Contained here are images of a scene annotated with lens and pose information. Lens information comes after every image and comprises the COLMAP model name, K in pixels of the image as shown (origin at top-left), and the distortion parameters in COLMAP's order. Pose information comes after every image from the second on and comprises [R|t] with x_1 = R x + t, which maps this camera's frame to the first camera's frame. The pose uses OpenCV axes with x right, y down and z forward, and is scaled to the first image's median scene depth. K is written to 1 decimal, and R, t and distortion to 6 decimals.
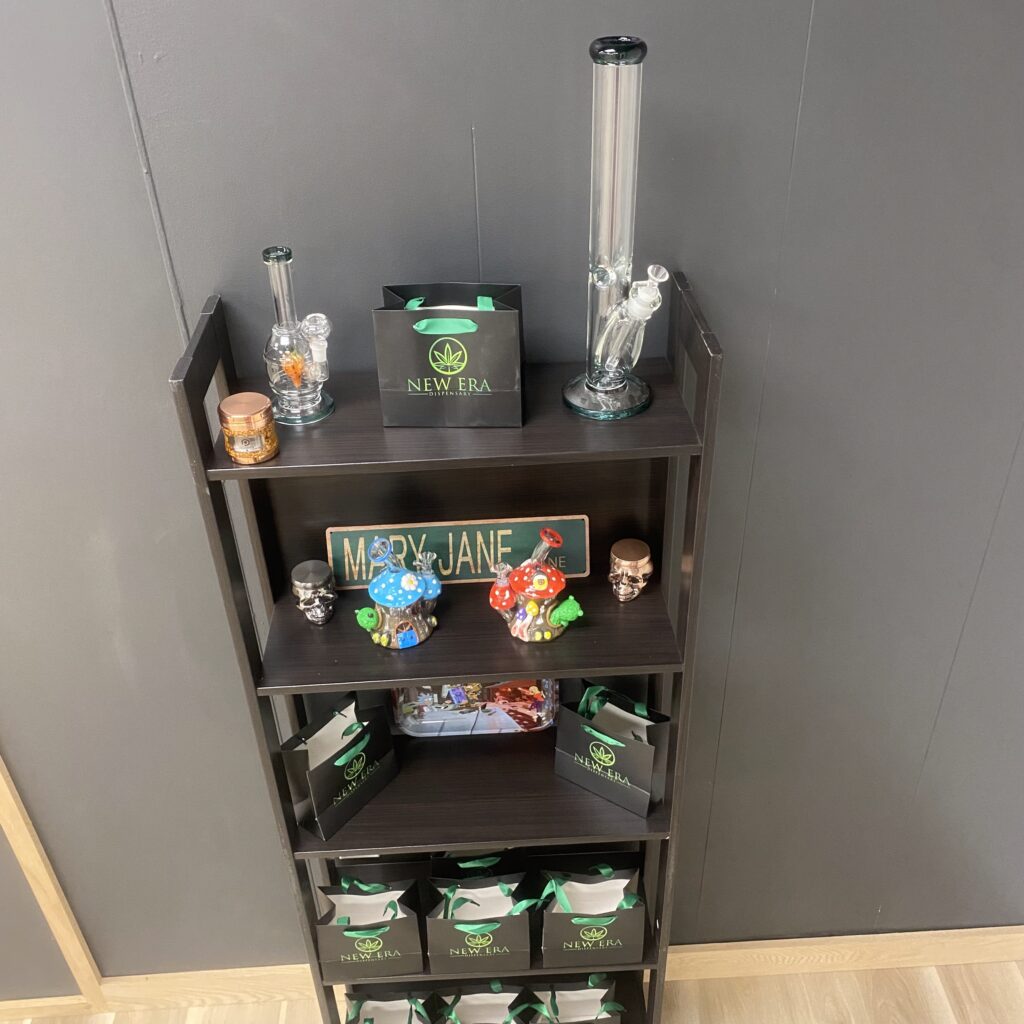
lens RADIAL K [[1040.4, 0, 506.6], [0, 1040.4, 507.6], [0, 0, 1]] dist [0.136434, -0.303378]
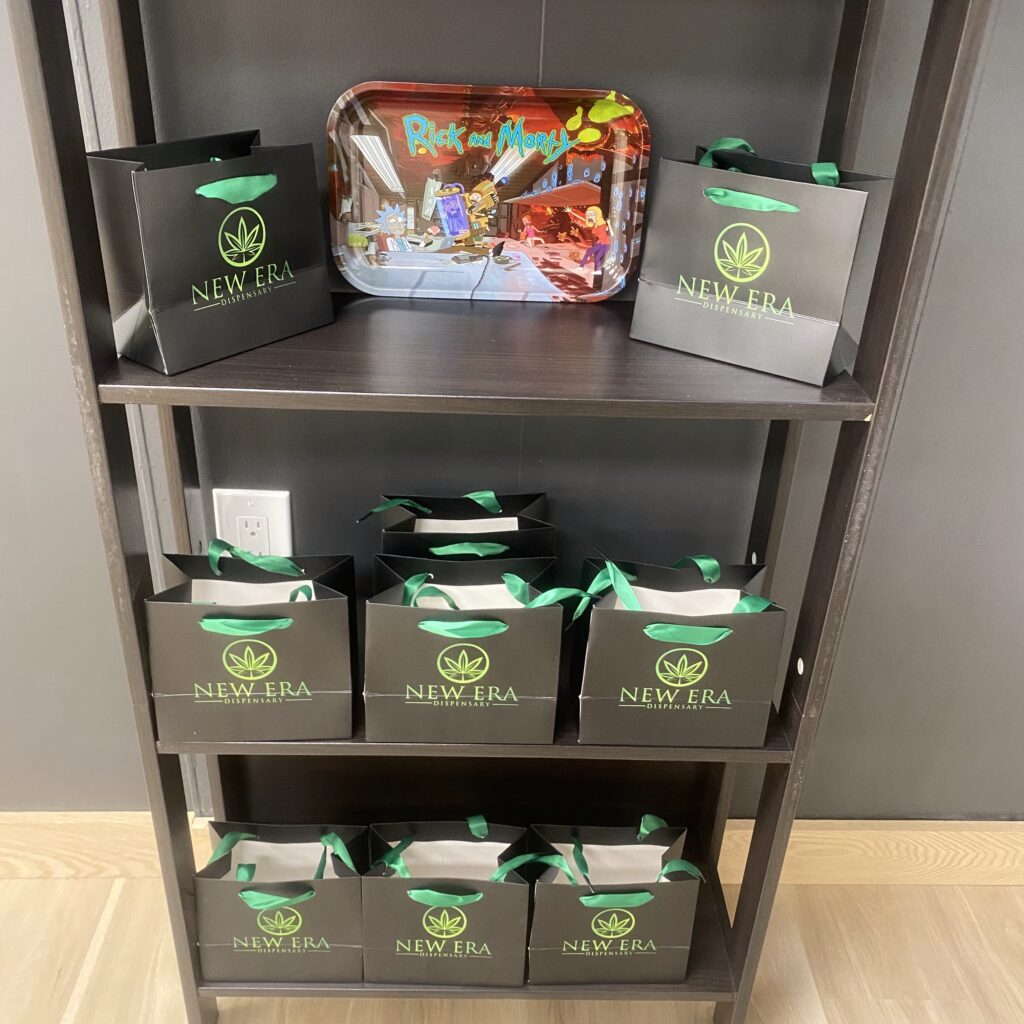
lens RADIAL K [[1150.9, 0, 510.2], [0, 1150.9, 413.5], [0, 0, 1]] dist [0.019286, -0.049544]
pose [[0.997685, 0.065837, 0.017041, -0.020247], [-0.064109, 0.994110, -0.087379, 0.326976], [-0.022693, 0.086084, 0.996029, 0.414496]]
